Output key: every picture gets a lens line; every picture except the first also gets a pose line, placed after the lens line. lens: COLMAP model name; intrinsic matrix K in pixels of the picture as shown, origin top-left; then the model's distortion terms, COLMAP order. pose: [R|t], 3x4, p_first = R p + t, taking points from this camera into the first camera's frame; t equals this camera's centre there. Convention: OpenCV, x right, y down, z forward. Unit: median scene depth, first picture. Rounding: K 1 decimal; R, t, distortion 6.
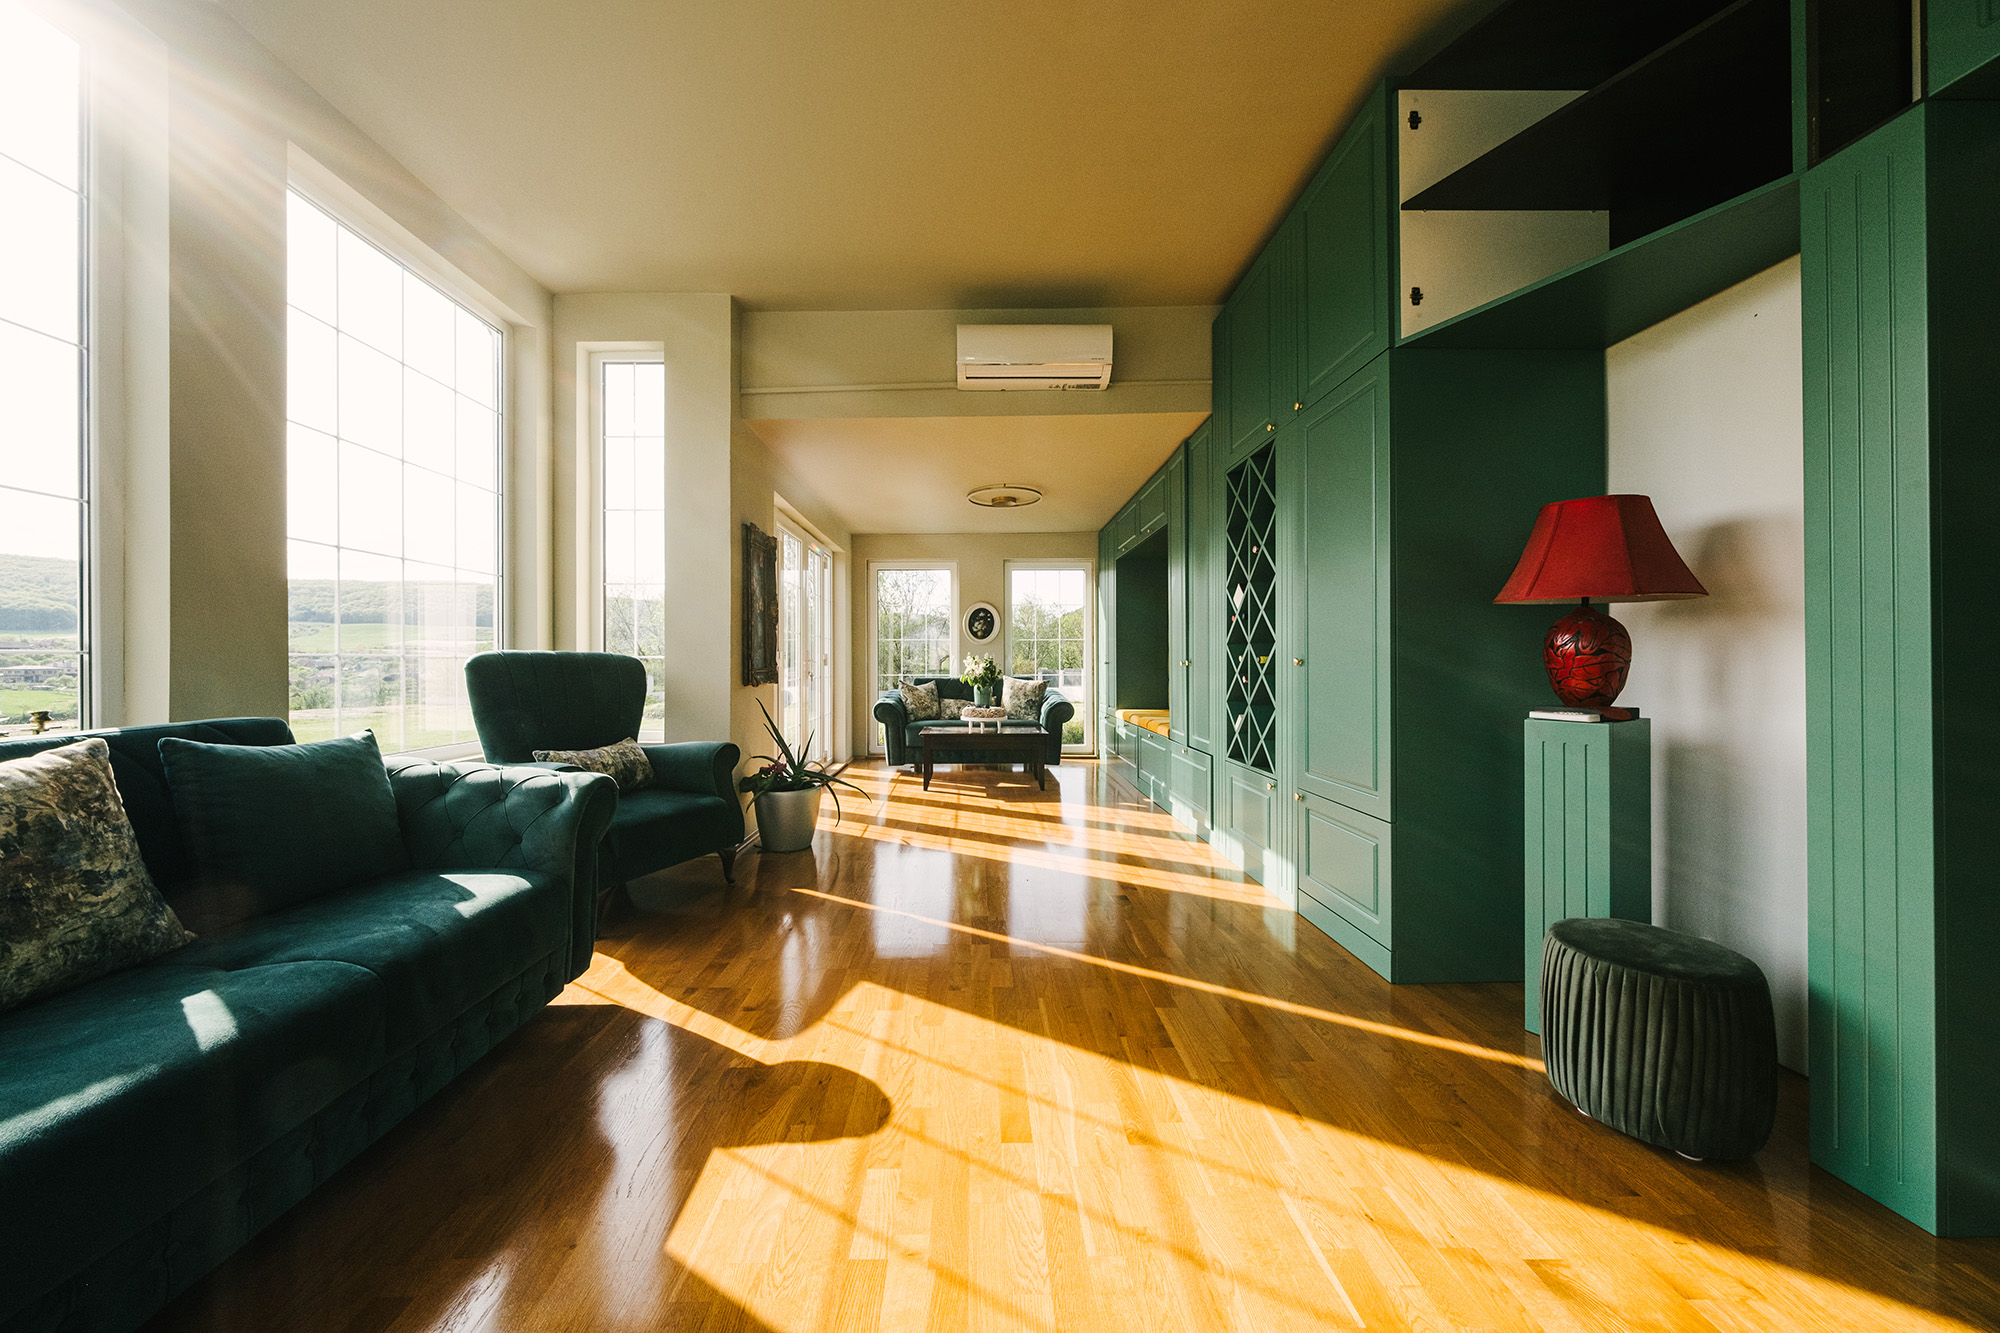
lens RADIAL K [[696.9, 0, 983.3], [0, 696.9, 663.8], [0, 0, 1]] dist [-0.000014, -0.000059]
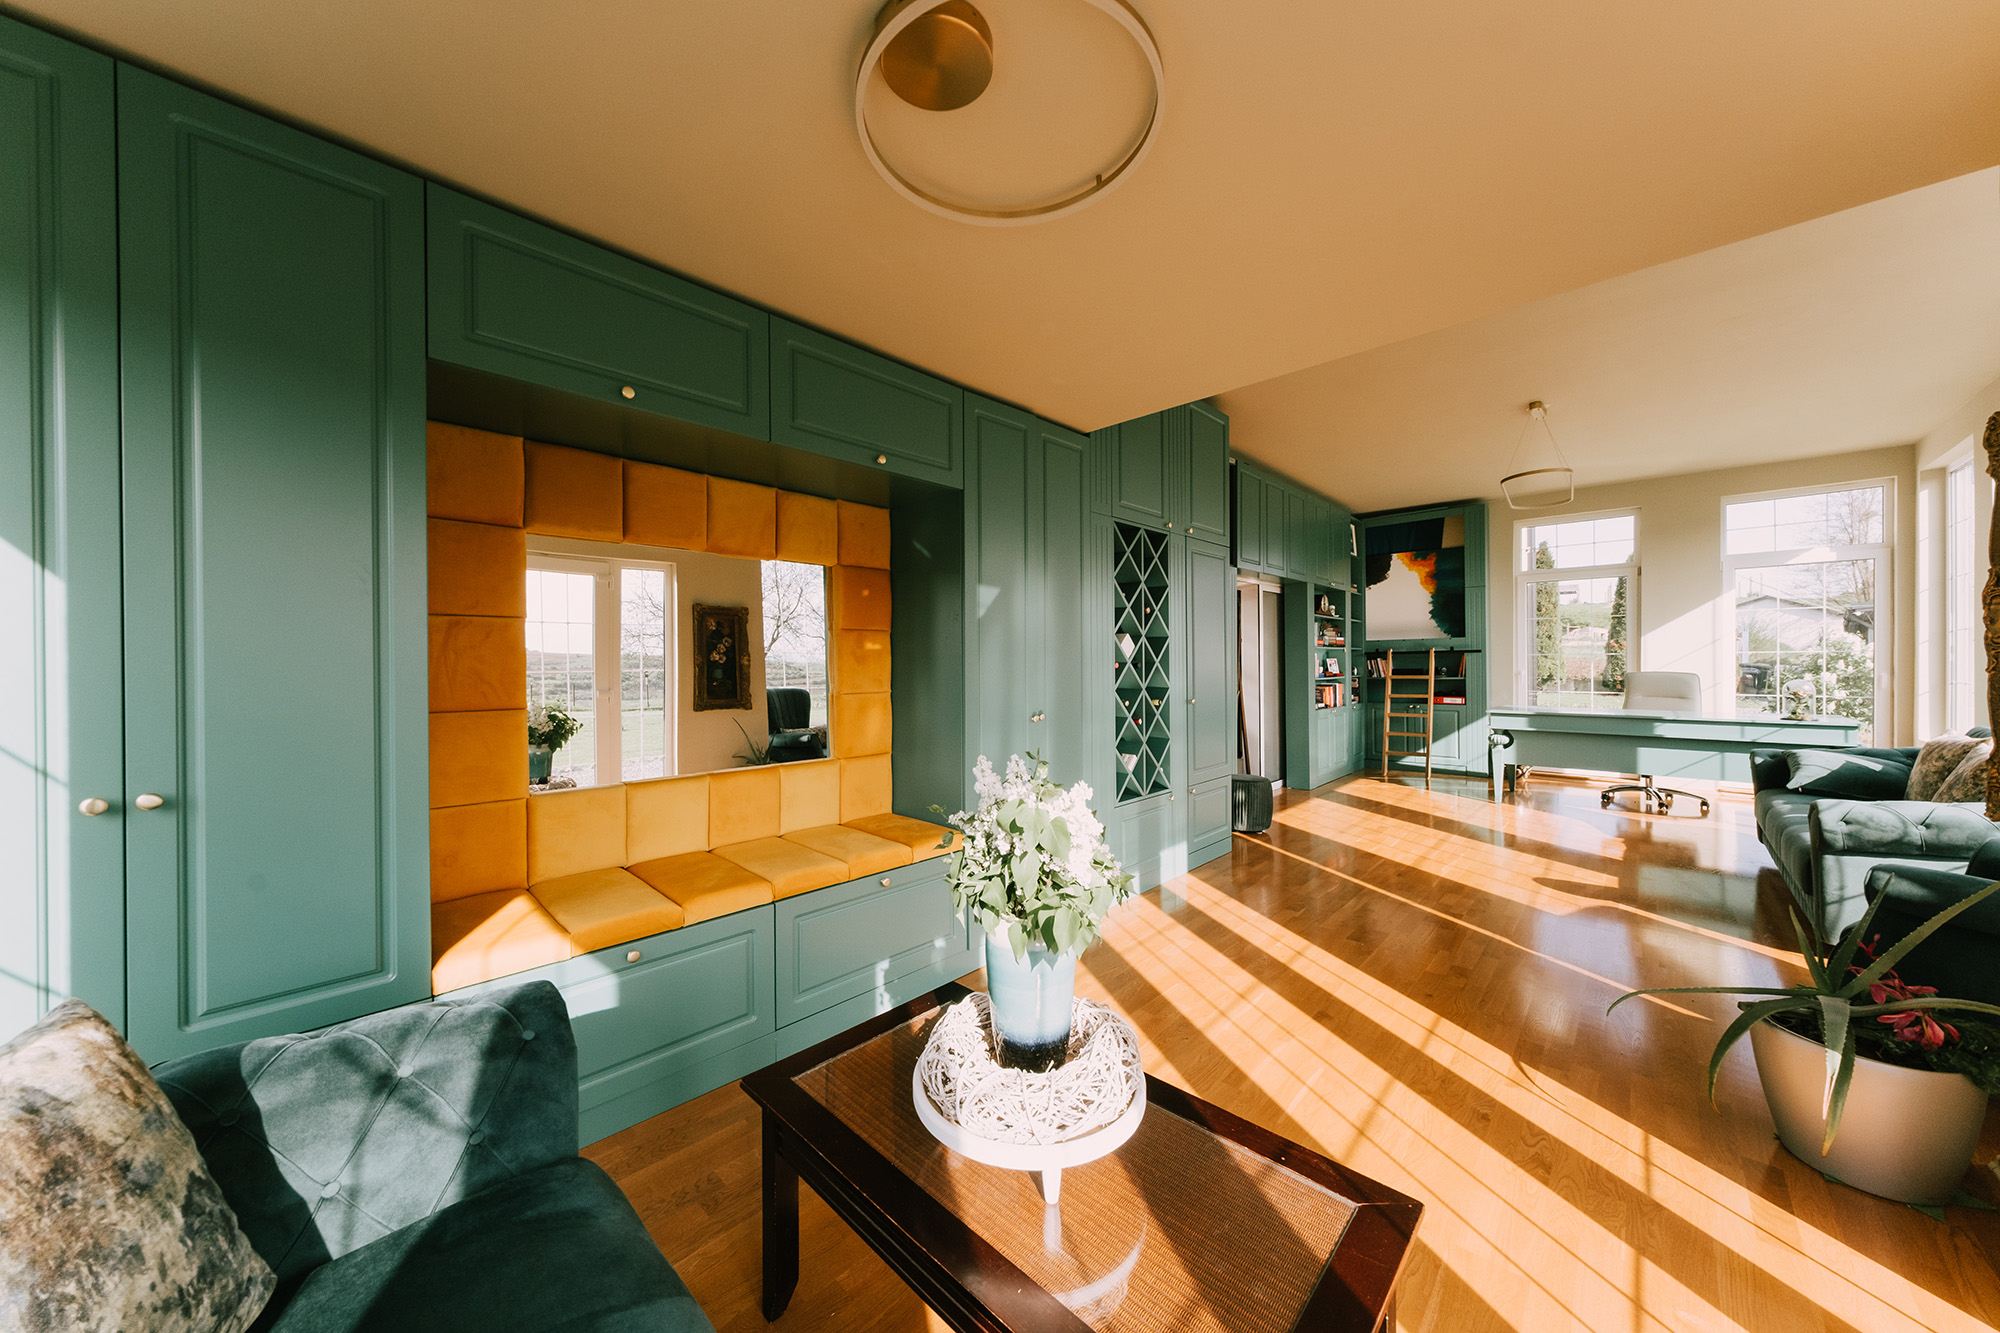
lens RADIAL K [[696.9, 0, 983.3], [0, 696.9, 663.8], [0, 0, 1]] dist [-0.000014, -0.000059]
pose [[-0.711404, 0.005158, 0.702764, -0.246836], [0.007244, 0.999974, -0.000006, -0.077221], [-0.702746, 0.005087, -0.711423, 2.093497]]
